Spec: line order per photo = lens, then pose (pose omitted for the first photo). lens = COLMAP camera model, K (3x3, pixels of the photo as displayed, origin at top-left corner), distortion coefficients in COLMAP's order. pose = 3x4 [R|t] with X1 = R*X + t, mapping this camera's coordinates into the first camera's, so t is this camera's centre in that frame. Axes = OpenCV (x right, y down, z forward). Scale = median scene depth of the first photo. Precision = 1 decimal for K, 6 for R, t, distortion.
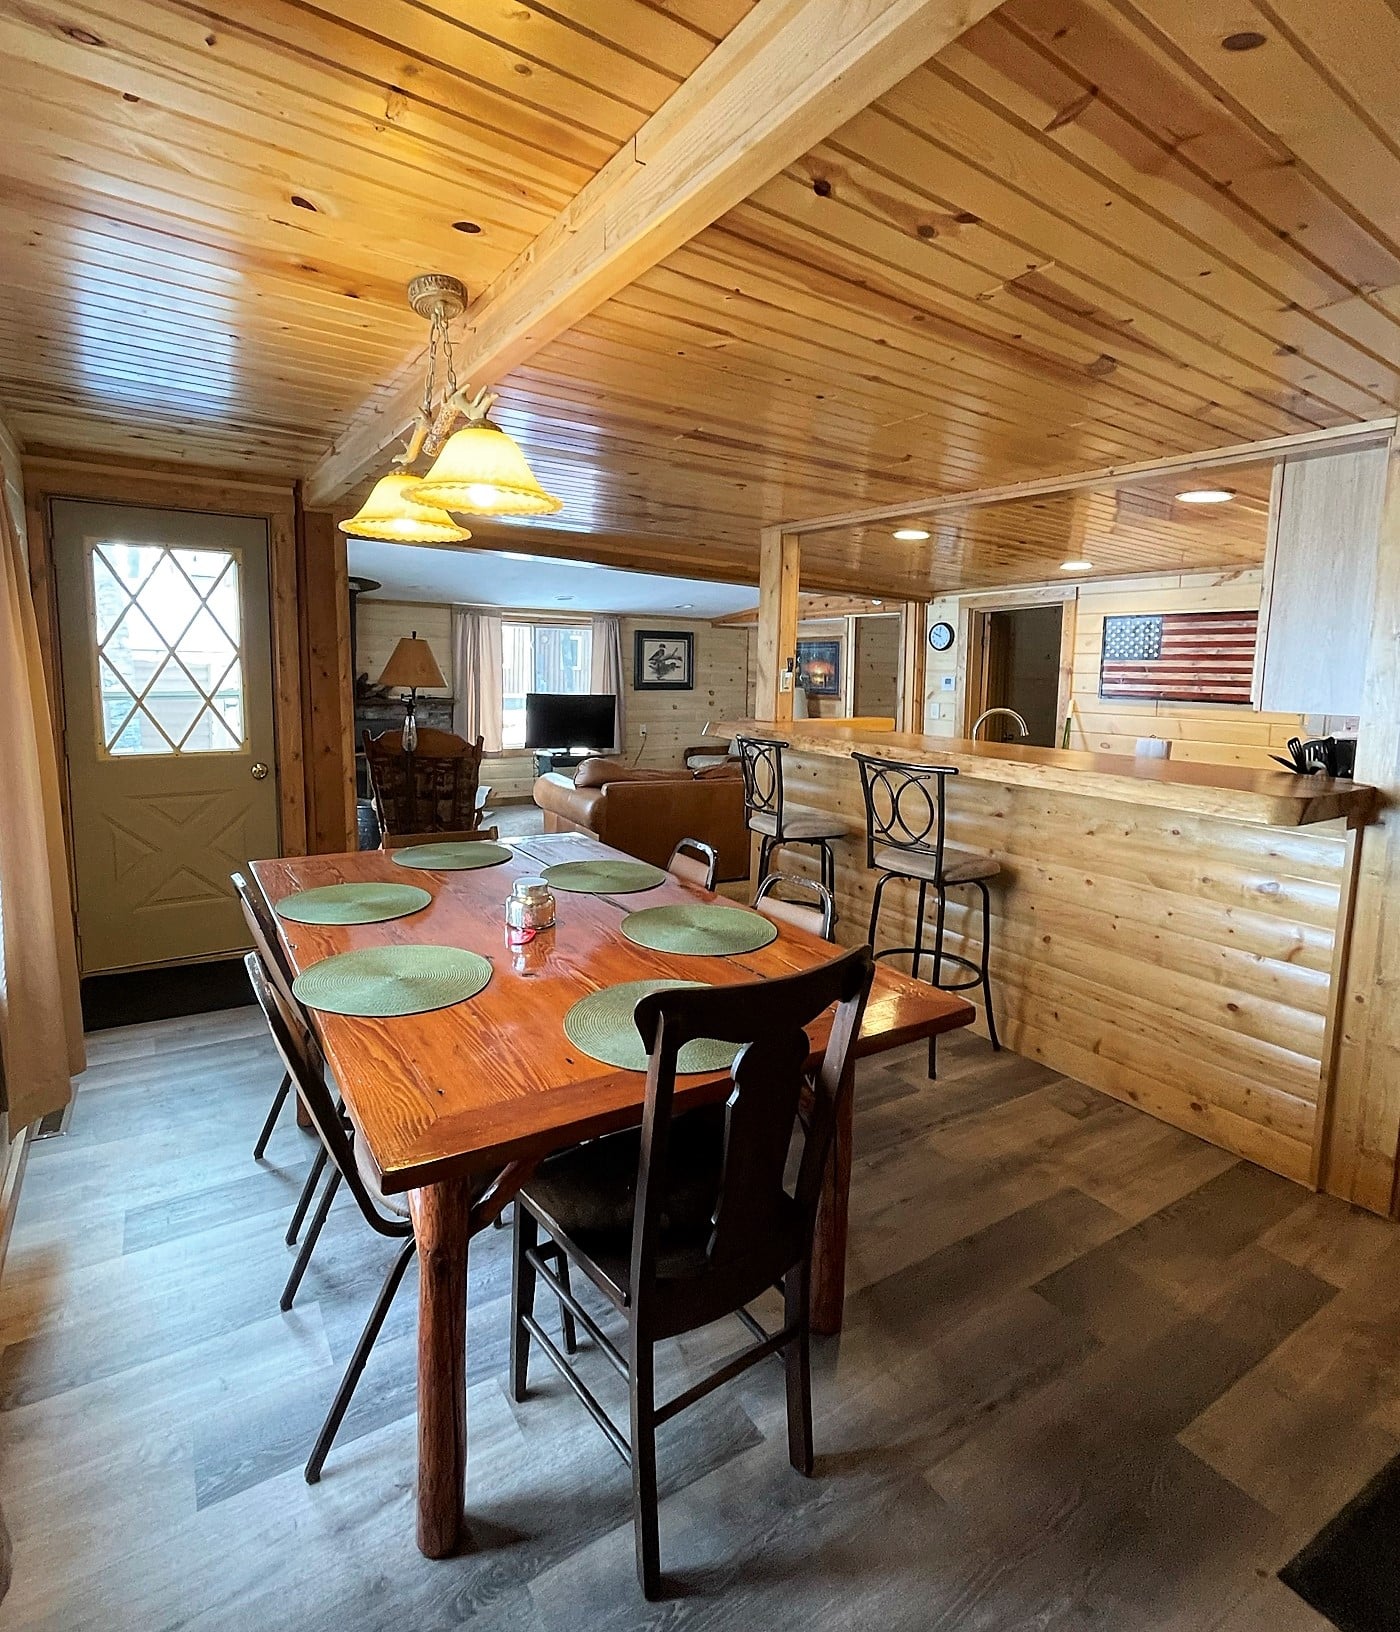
lens RADIAL K [[796.8, 0, 700.0], [0, 796.8, 816.0], [0, 0, 1]] dist [-0.059909, -0.000069]
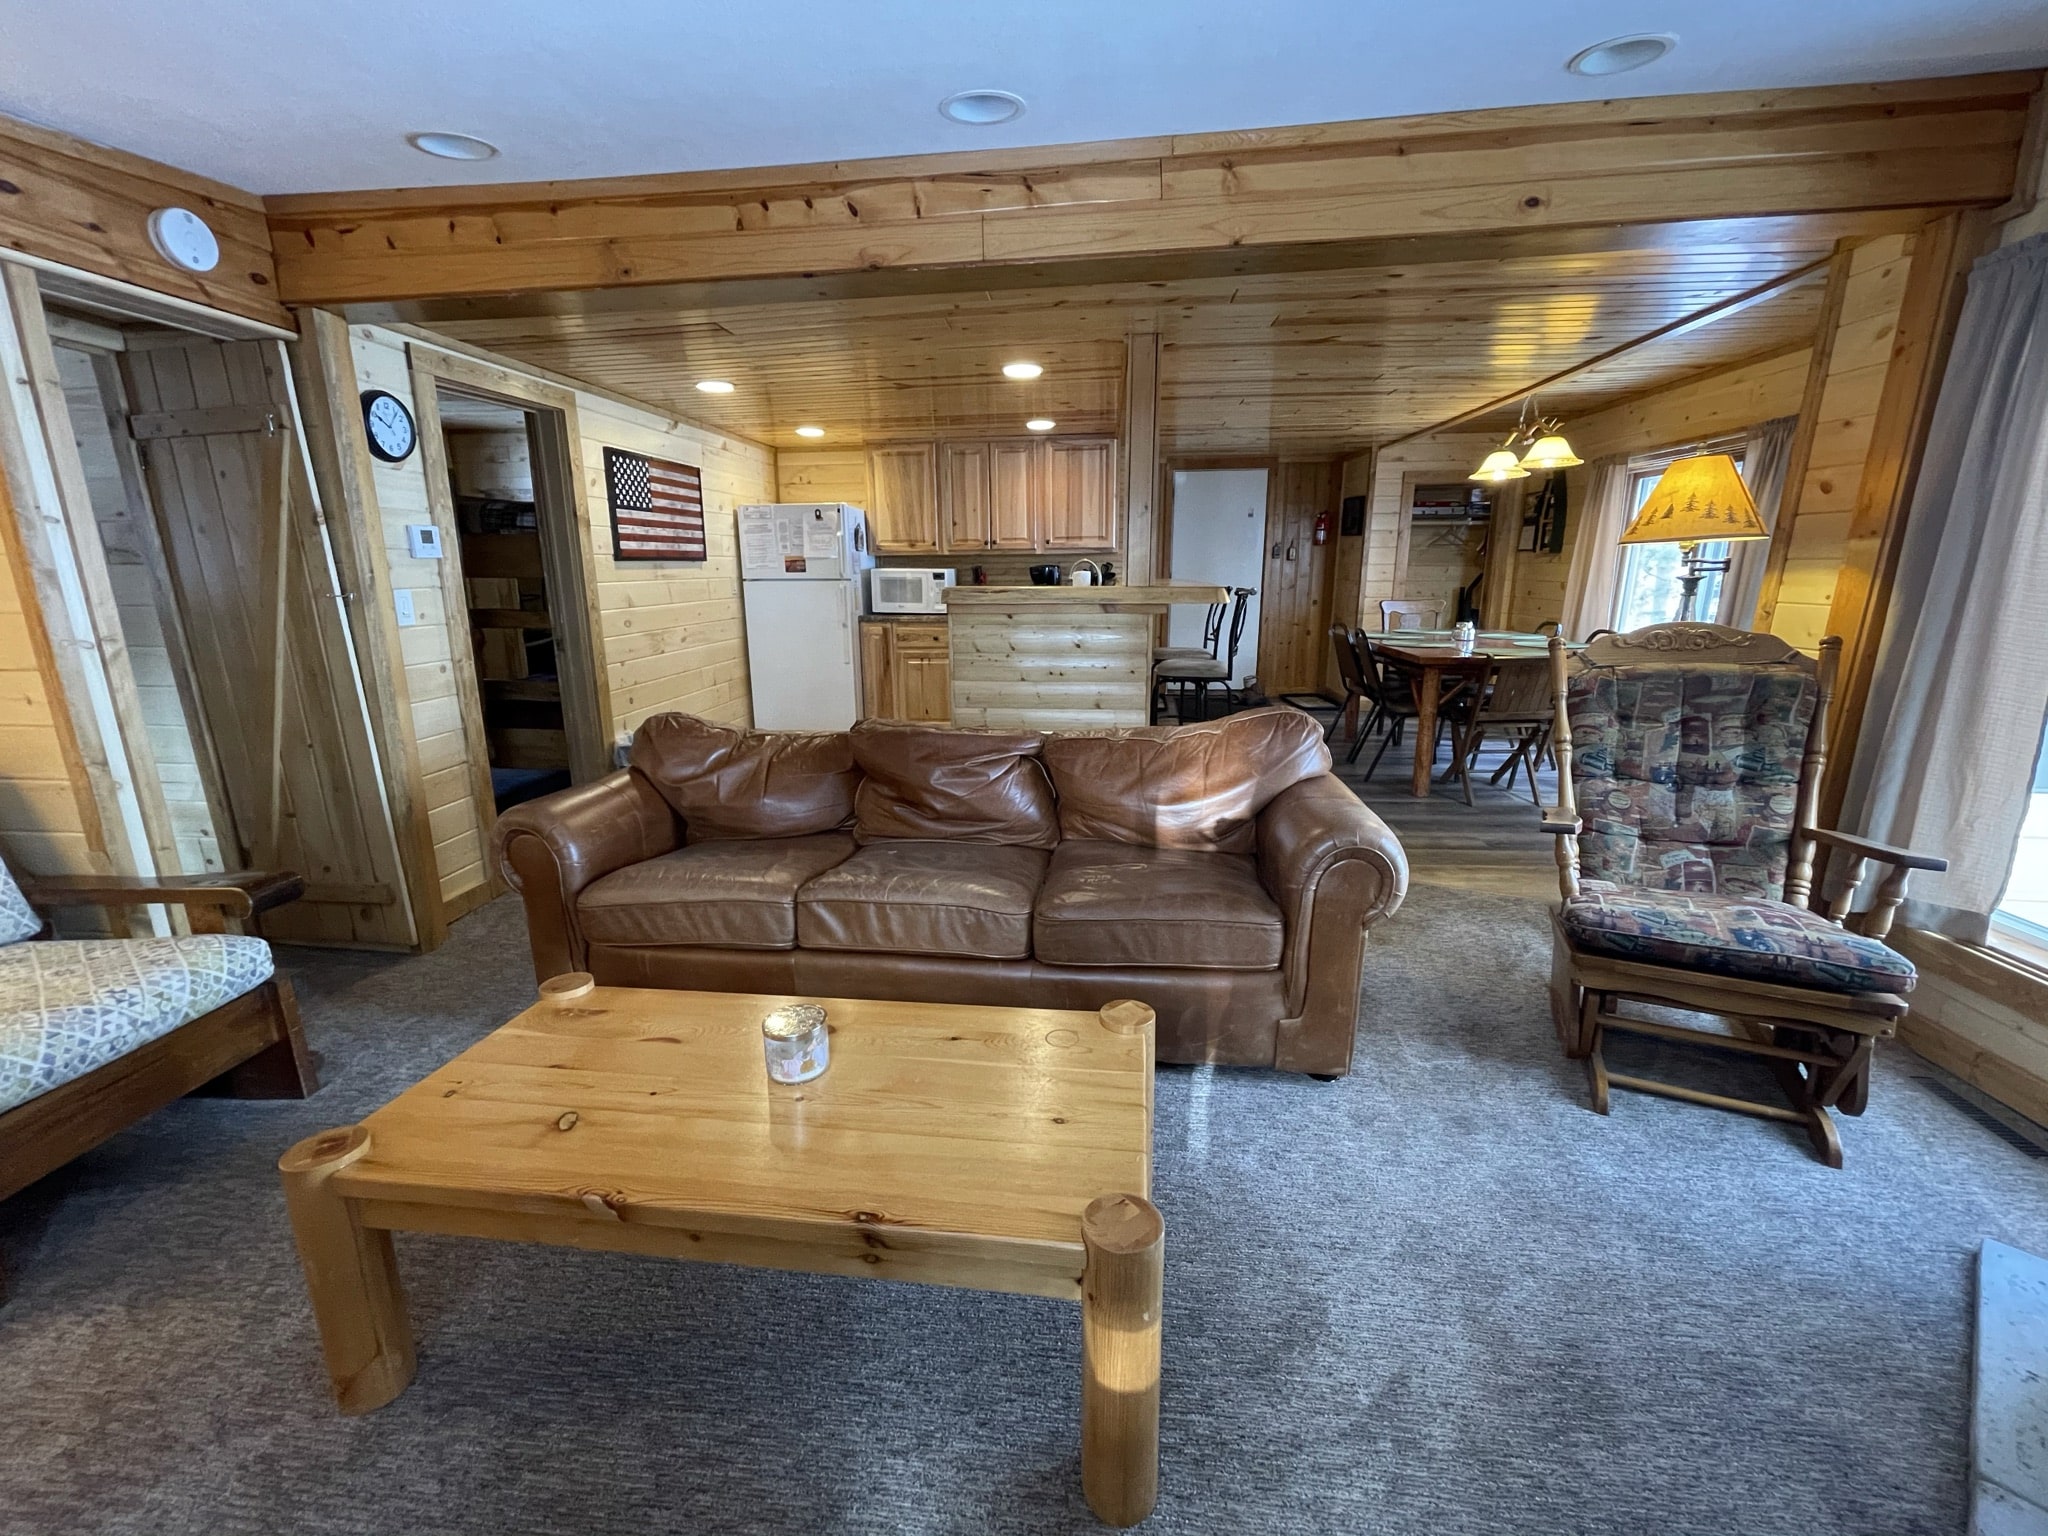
lens RADIAL K [[820.5, 0, 1024.0], [0, 820.5, 768.0], [0, 0, 1]] dist [-0.001509, -0.002318]
pose [[-0.769101, -0.147718, 0.621823, -0.308893], [0.128511, 0.917311, 0.376862, -0.219313], [-0.626074, 0.369756, -0.686521, 1.400225]]
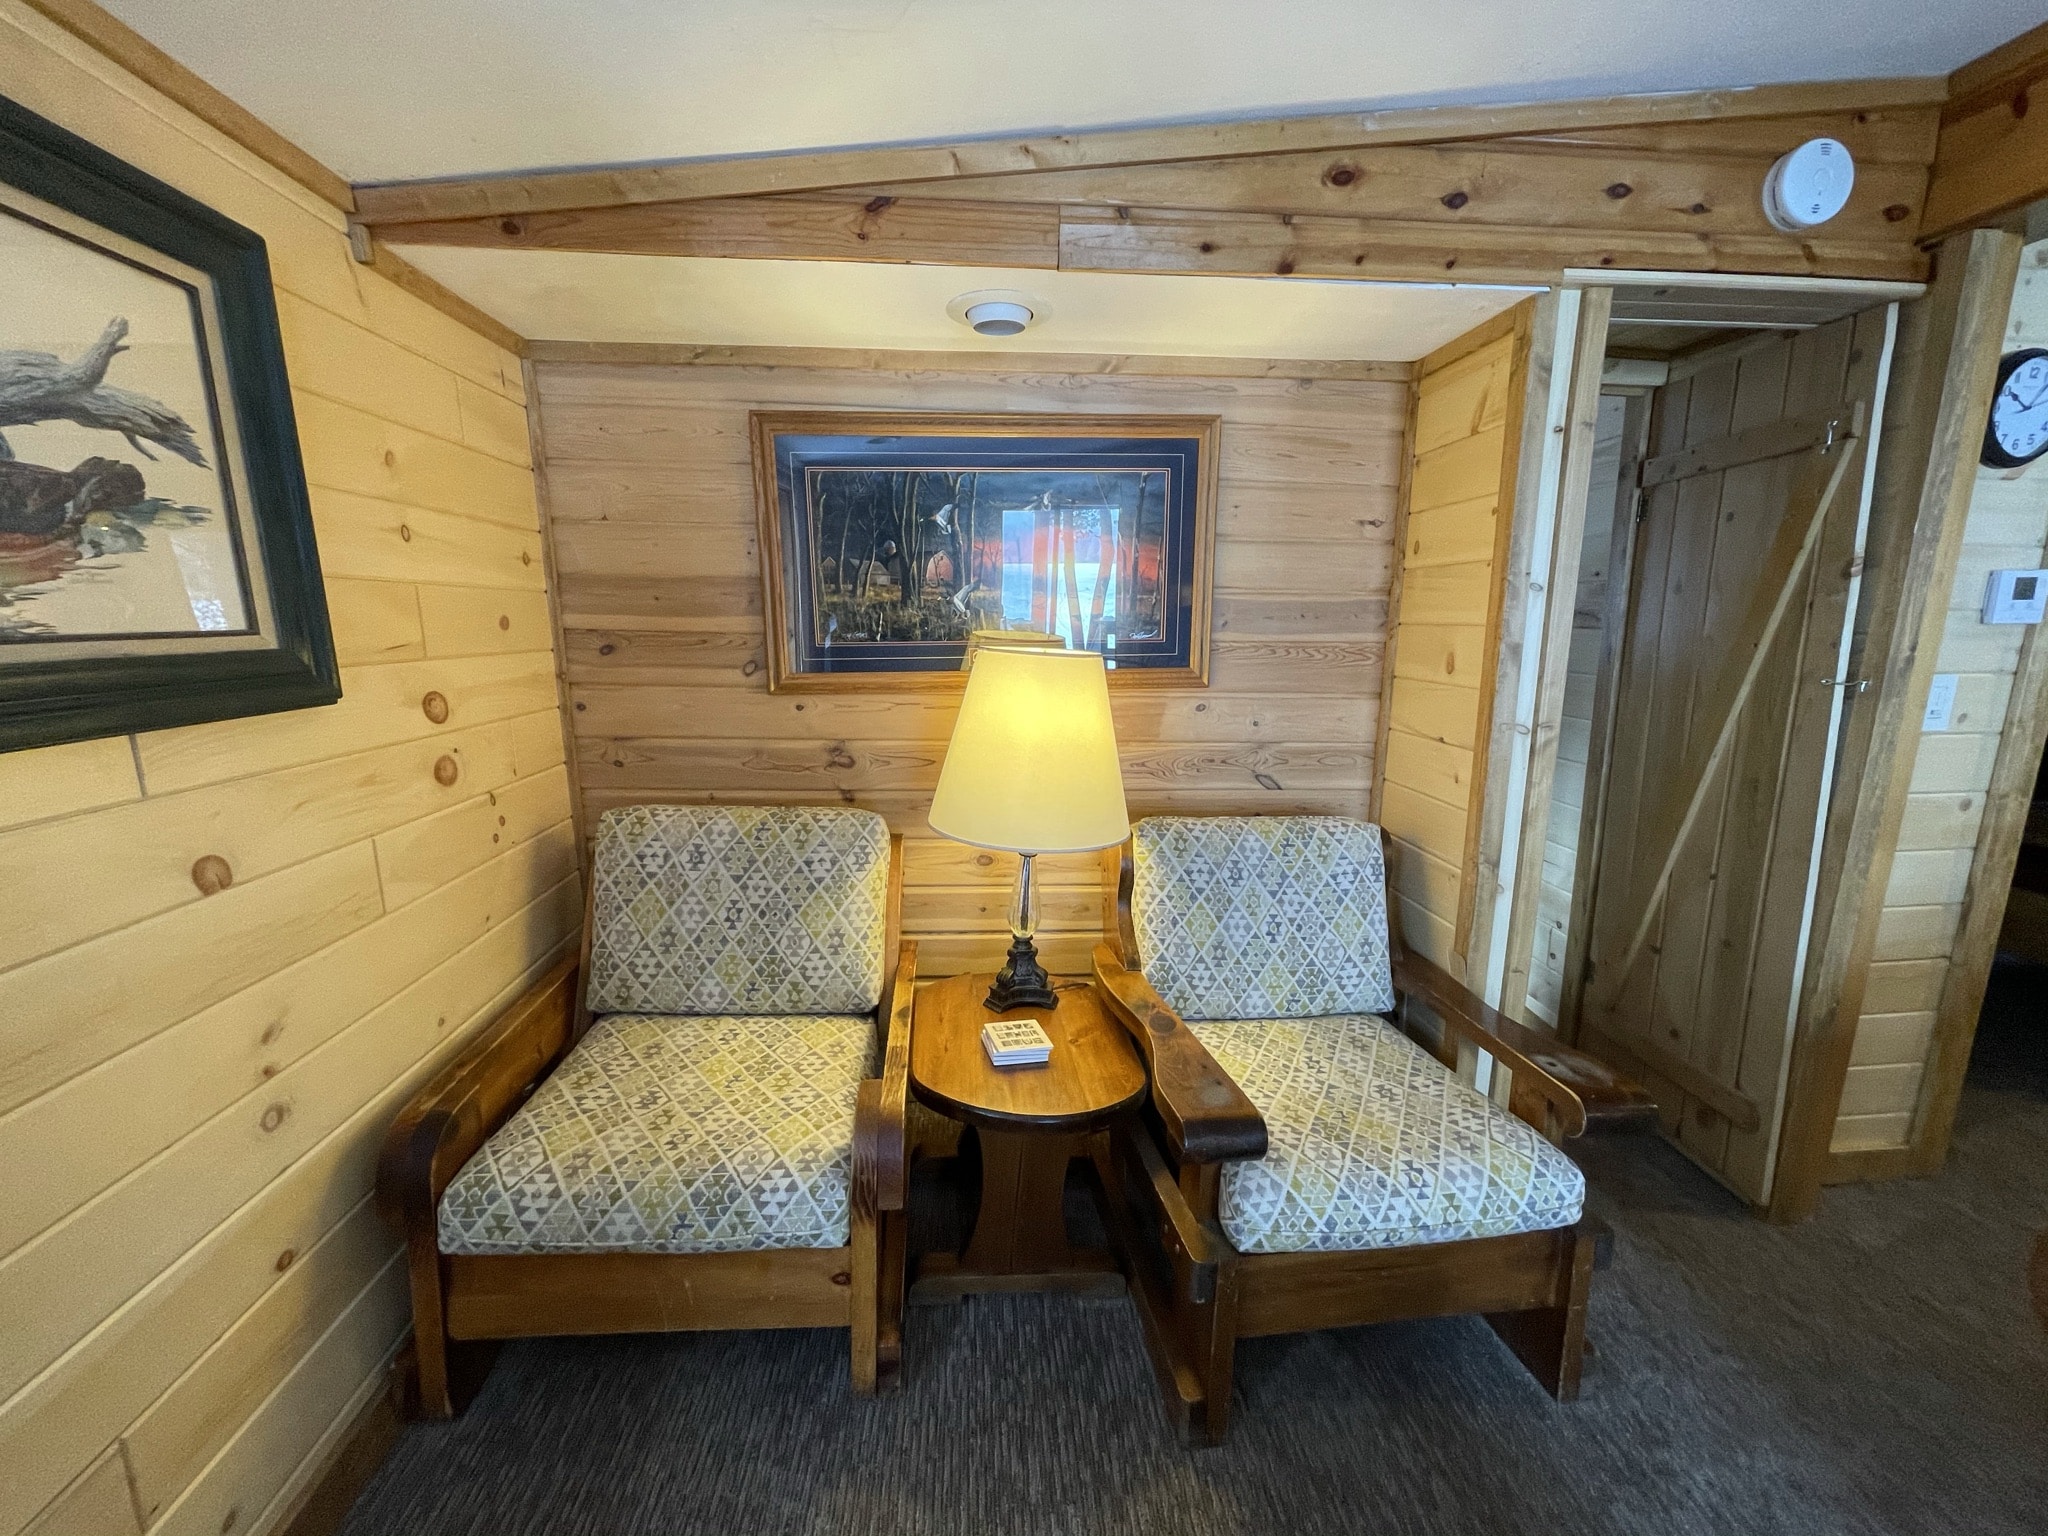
lens RADIAL K [[818.4, 0, 1017.3], [0, 818.4, 772.4], [0, 0, 1]] dist [-0.008093, 0.000259]
pose [[0.502989, -0.165624, 0.848275, -0.114797], [0.173255, 0.980867, 0.088780, -0.232381], [-0.846749, 0.102312, 0.522061, 1.394398]]
